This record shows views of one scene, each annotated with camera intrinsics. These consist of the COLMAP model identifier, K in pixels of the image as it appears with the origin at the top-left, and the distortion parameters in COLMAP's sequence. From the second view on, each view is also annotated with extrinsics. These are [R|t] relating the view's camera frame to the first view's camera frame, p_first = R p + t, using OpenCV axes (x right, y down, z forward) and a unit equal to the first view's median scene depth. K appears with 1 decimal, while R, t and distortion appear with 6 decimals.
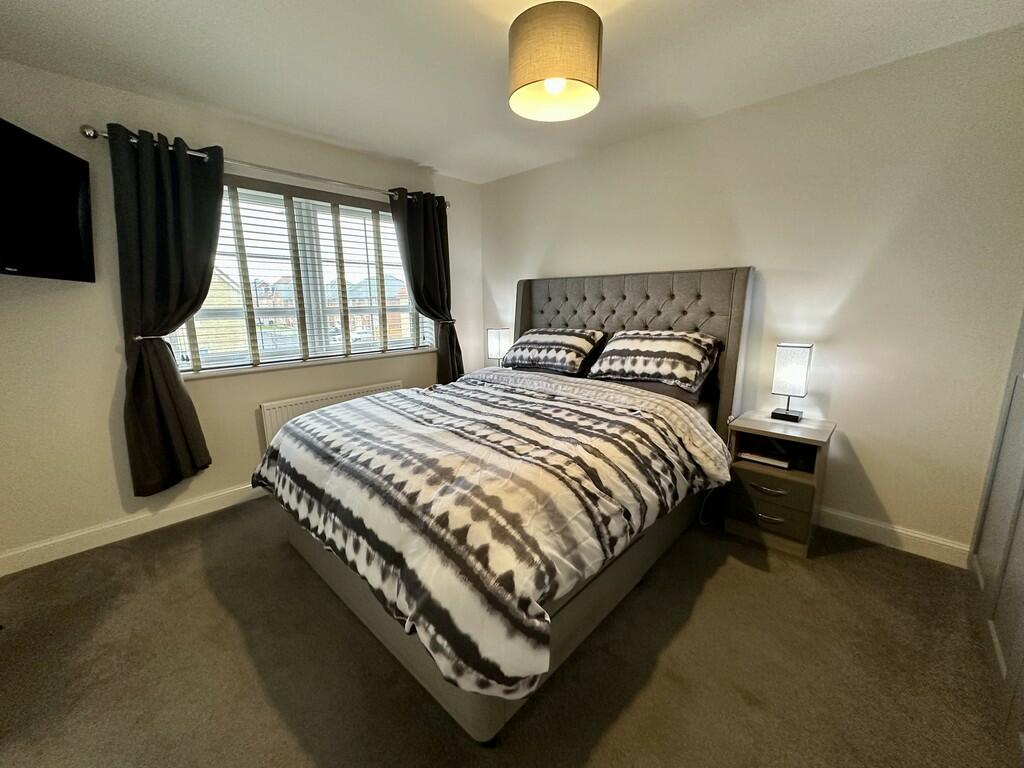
lens RADIAL K [[408.1, 0, 510.4], [0, 408.1, 381.7], [0, 0, 1]] dist [-0.001189, 0.000095]
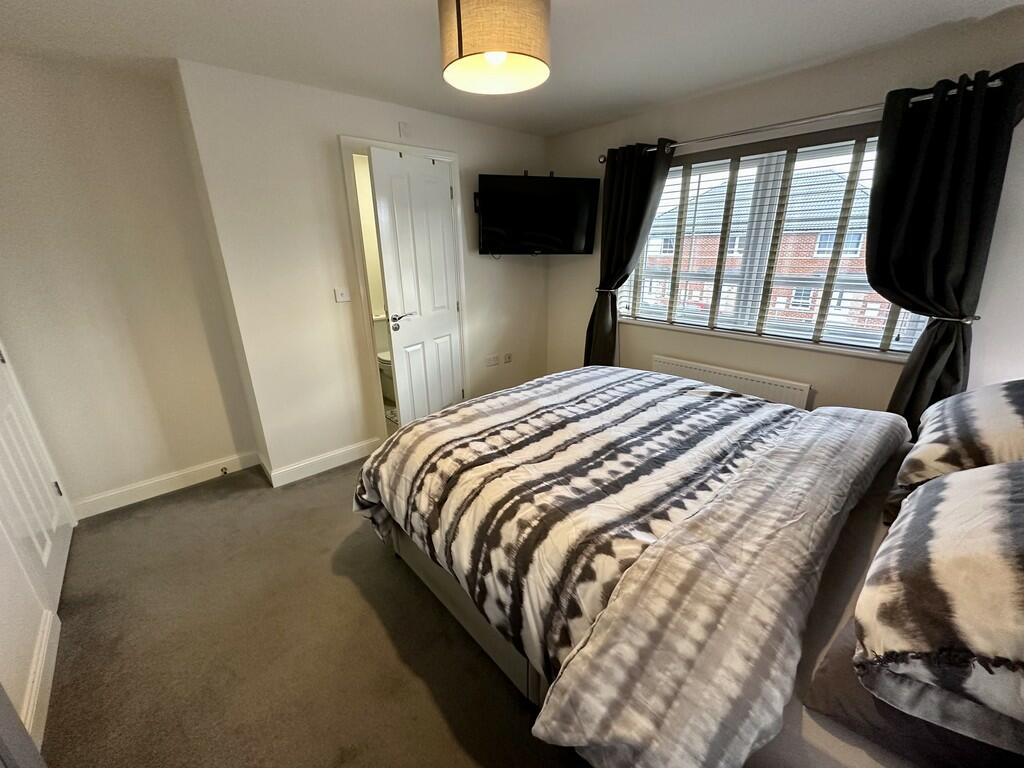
lens RADIAL K [[408.1, 0, 510.4], [0, 408.1, 381.7], [0, 0, 1]] dist [-0.001189, 0.000095]
pose [[-0.080808, 0.331458, -0.940003, 0.746725], [-0.174014, 0.923912, 0.340743, -0.265209], [0.981422, 0.191109, -0.016981, 0.780647]]
